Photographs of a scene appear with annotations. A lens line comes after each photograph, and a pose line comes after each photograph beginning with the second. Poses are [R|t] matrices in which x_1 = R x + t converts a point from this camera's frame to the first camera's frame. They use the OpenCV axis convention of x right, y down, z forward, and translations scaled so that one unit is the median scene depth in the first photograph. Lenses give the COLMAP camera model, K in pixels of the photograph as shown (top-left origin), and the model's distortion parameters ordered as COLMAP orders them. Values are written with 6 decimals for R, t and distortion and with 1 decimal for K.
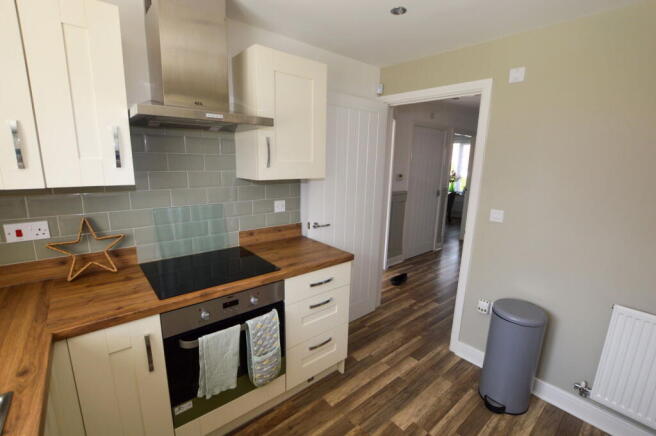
lens RADIAL K [[295.2, 0, 334.2], [0, 295.2, 222.1], [0, 0, 1]] dist [-0.029681, 0.000168]
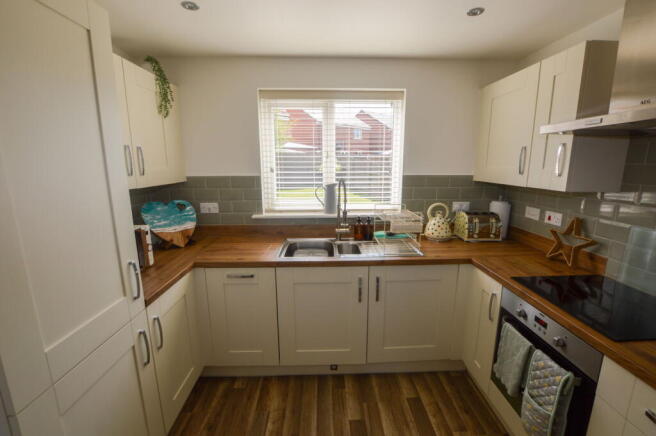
lens RADIAL K [[295.2, 0, 334.2], [0, 295.2, 222.1], [0, 0, 1]] dist [-0.029681, 0.000168]
pose [[-0.621443, 0.127511, -0.773013, 0.793654], [-0.179303, 0.937332, 0.298762, -0.194662], [0.762665, 0.324268, -0.559636, 0.981719]]
